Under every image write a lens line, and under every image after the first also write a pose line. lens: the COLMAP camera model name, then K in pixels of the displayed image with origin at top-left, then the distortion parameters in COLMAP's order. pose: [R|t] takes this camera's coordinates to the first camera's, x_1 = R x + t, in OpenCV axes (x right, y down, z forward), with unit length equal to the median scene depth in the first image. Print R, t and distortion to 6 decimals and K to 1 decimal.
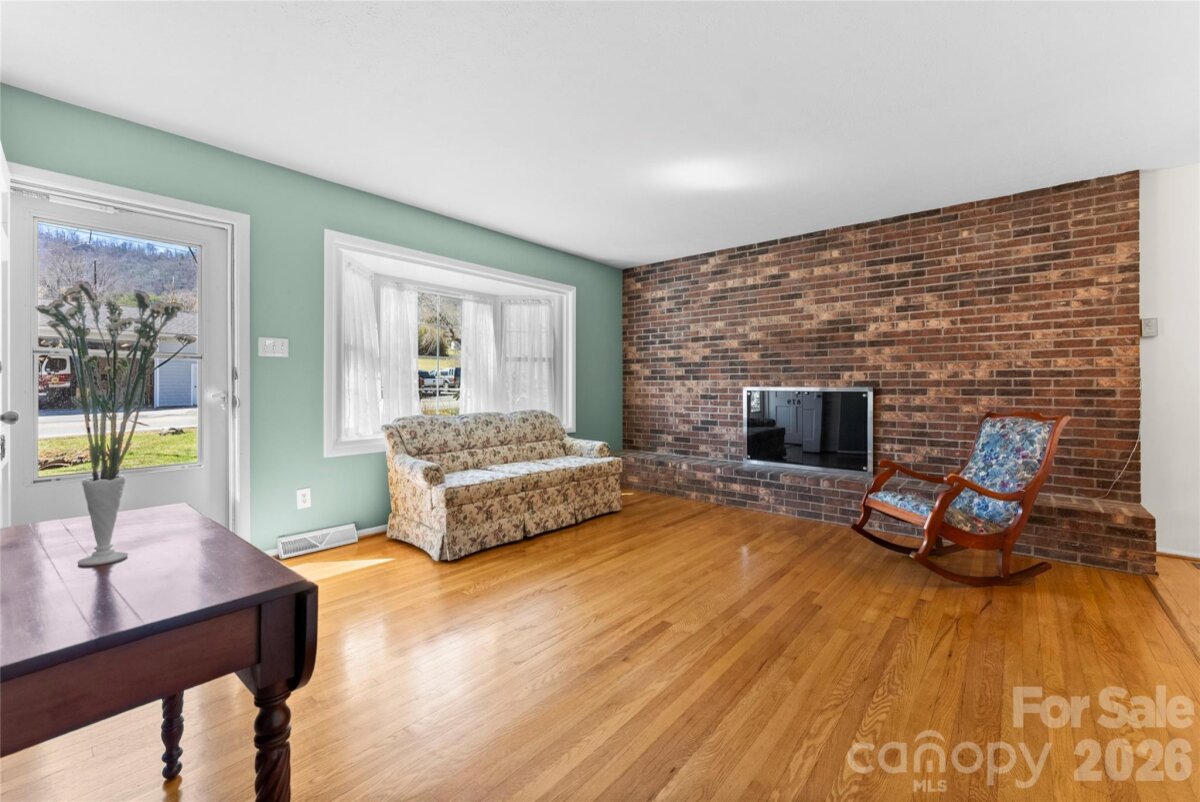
lens RADIAL K [[493.6, 0, 603.8], [0, 493.6, 385.6], [0, 0, 1]] dist [0.000276, -0.000422]
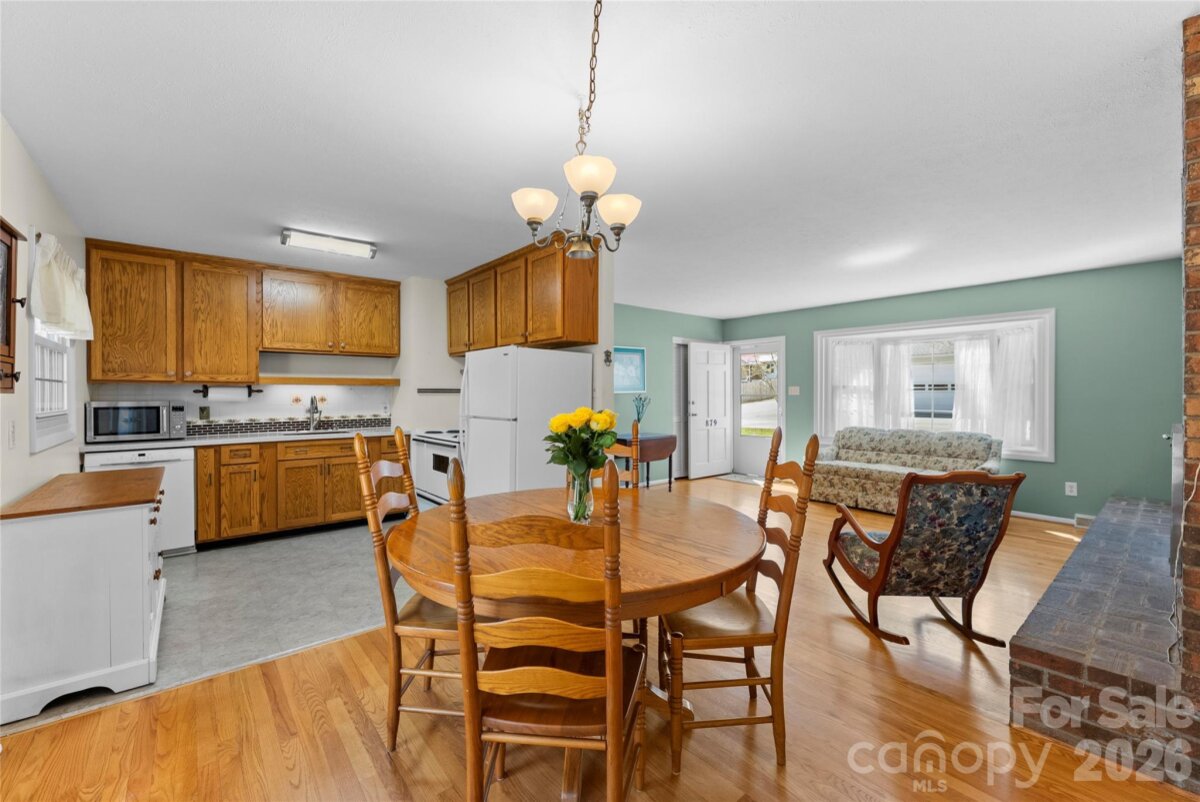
lens RADIAL K [[490.3, 0, 603.2], [0, 490.3, 396.9], [0, 0, 1]] dist [-0.000843, -0.000357]
pose [[-0.170198, 0.006516, -0.985388, 1.182983], [0.002486, 0.999978, 0.006183, -0.044844], [0.985407, -0.001398, -0.170211, 0.360529]]
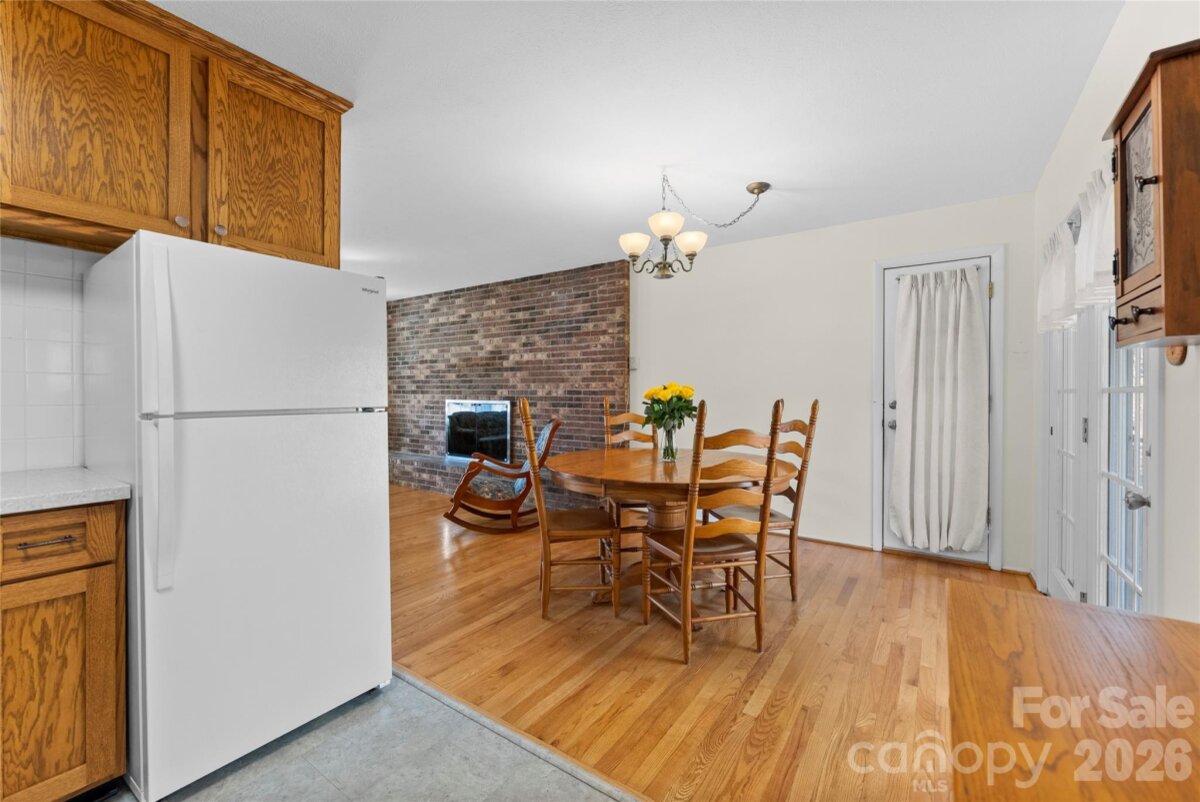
lens RADIAL K [[490.3, 0, 603.2], [0, 490.3, 396.9], [0, 0, 1]] dist [-0.000843, -0.000357]
pose [[0.995286, 0.001013, 0.096983, 0.616370], [-0.002082, 0.999938, 0.010917, -0.021660], [-0.096966, -0.011068, 0.995226, -0.353113]]
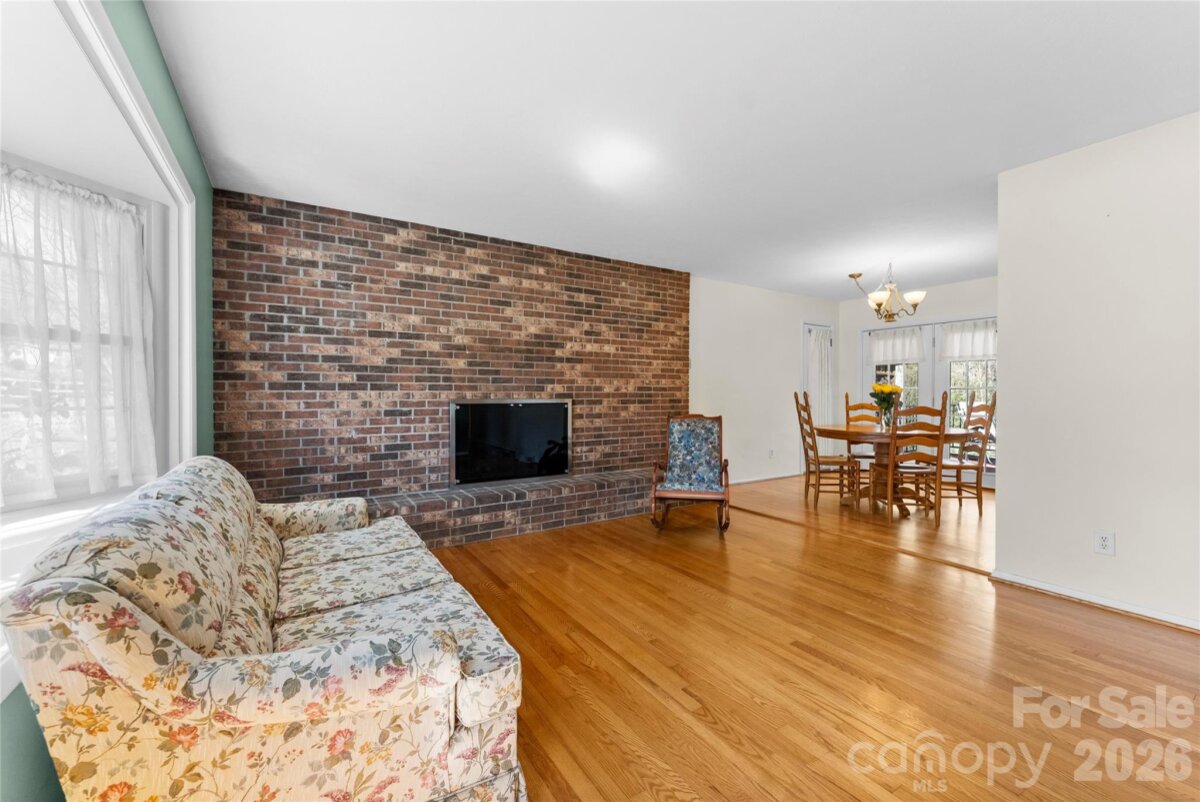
lens RADIAL K [[490.3, 0, 603.2], [0, 490.3, 396.9], [0, 0, 1]] dist [-0.000843, -0.000357]
pose [[0.293172, -0.009006, 0.956017, -0.469302], [-0.003192, 0.999941, 0.010398, -0.011726], [-0.956054, -0.006100, 0.293126, 0.550711]]
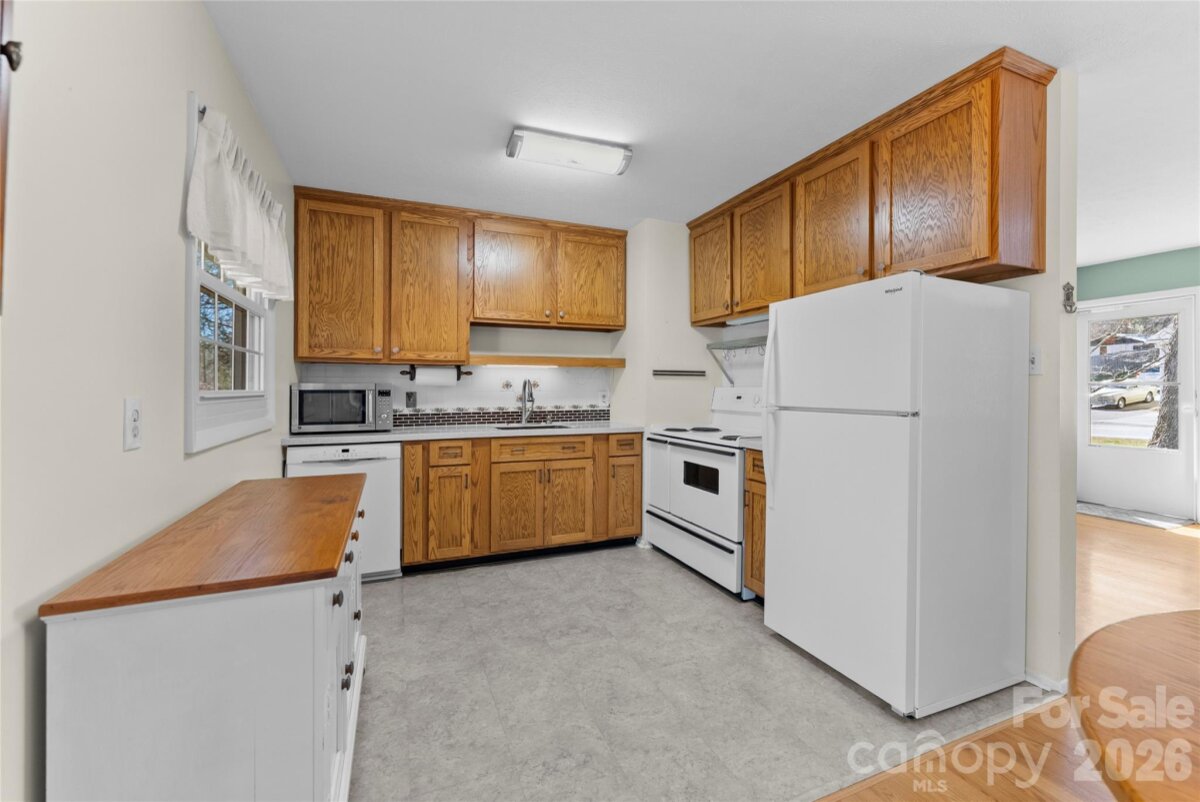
lens RADIAL K [[493.6, 0, 603.8], [0, 493.6, 385.6], [0, 0, 1]] dist [0.000276, -0.000422]
pose [[-0.454704, -0.006590, -0.890618, 0.932604], [-0.000188, 0.999973, -0.007303, -0.025726], [0.890643, -0.003153, -0.454693, 0.059168]]
